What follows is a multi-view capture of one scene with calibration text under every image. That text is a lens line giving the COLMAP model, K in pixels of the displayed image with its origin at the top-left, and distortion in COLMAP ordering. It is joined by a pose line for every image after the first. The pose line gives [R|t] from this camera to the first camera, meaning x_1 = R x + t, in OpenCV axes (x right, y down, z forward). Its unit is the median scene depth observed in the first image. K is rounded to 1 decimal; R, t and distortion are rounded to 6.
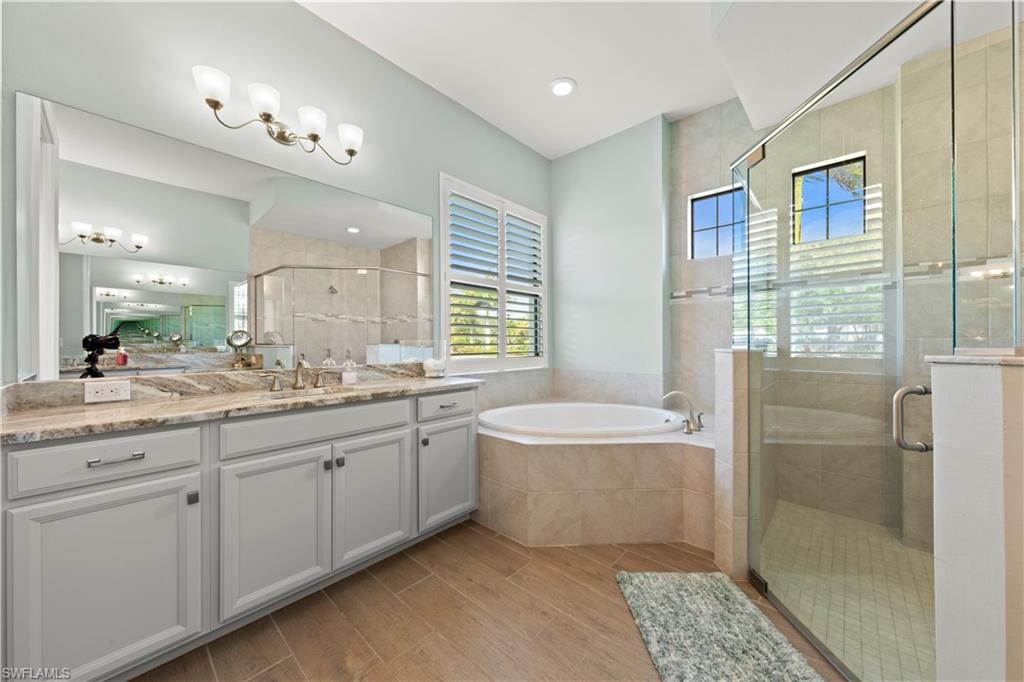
lens RADIAL K [[364.7, 0, 512.6], [0, 364.7, 336.9], [0, 0, 1]] dist [0.009213, -0.006014]
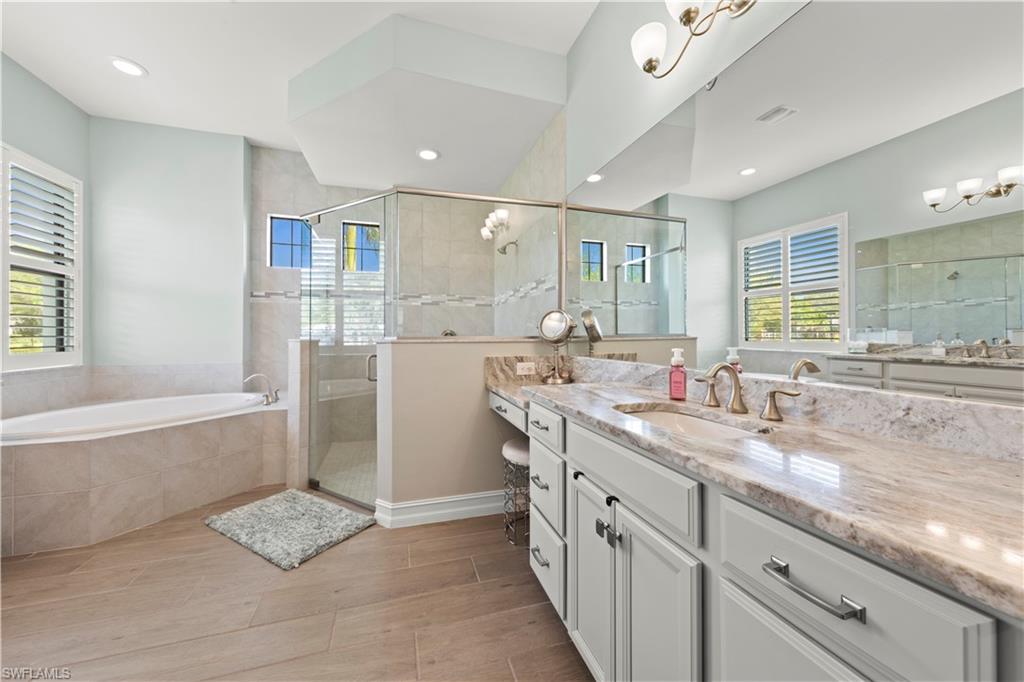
lens RADIAL K [[364.7, 0, 512.6], [0, 364.7, 336.9], [0, 0, 1]] dist [0.009213, -0.006014]
pose [[0.497559, -0.001707, 0.867429, -0.193778], [-0.018078, 0.999760, 0.012336, -0.010236], [-0.867242, -0.021819, 0.497409, -0.362687]]
